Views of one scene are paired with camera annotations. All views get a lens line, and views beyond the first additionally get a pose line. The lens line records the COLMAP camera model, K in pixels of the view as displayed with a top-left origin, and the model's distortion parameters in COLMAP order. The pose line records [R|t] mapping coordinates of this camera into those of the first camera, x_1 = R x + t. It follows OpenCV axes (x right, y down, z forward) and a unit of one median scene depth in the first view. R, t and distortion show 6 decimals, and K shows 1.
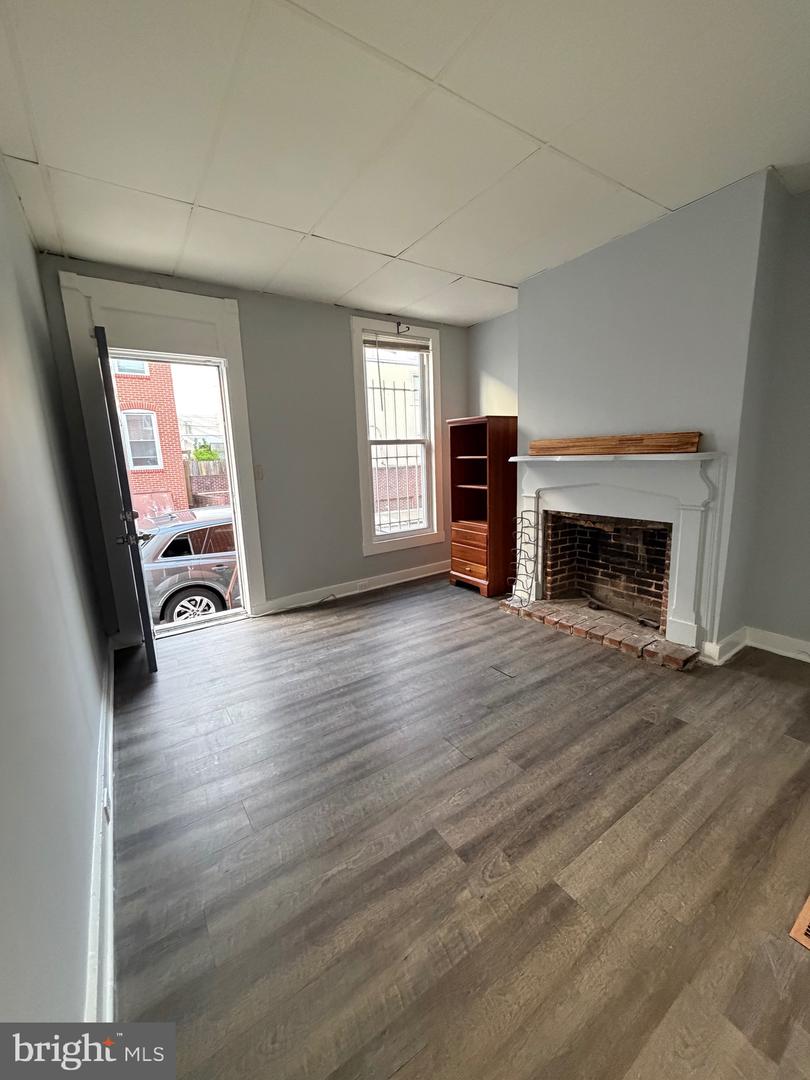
lens RADIAL K [[427.9, 0, 406.5], [0, 427.9, 535.4], [0, 0, 1]] dist [0.000078, 0.000177]
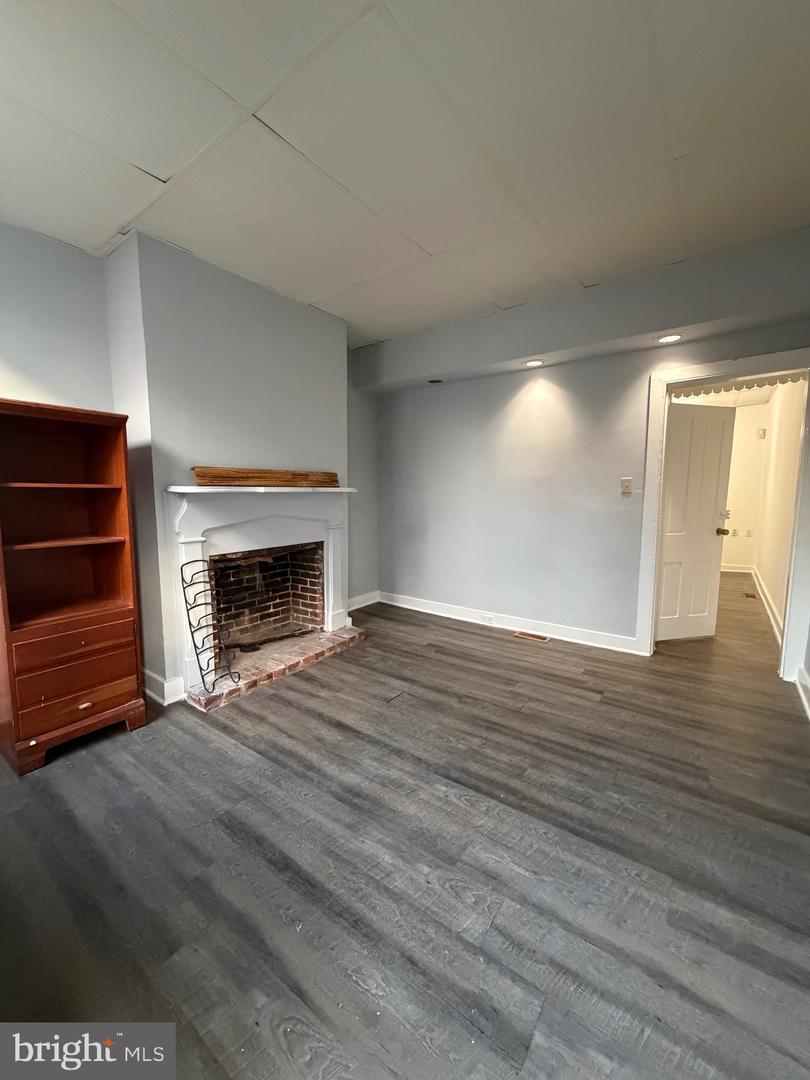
lens RADIAL K [[427.9, 0, 406.5], [0, 427.9, 535.4], [0, 0, 1]] dist [0.000078, 0.000177]
pose [[-0.340367, -0.058016, 0.938501, -0.608703], [0.192718, 0.972602, 0.130017, -0.148133], [-0.920332, 0.225119, -0.319861, 1.056706]]
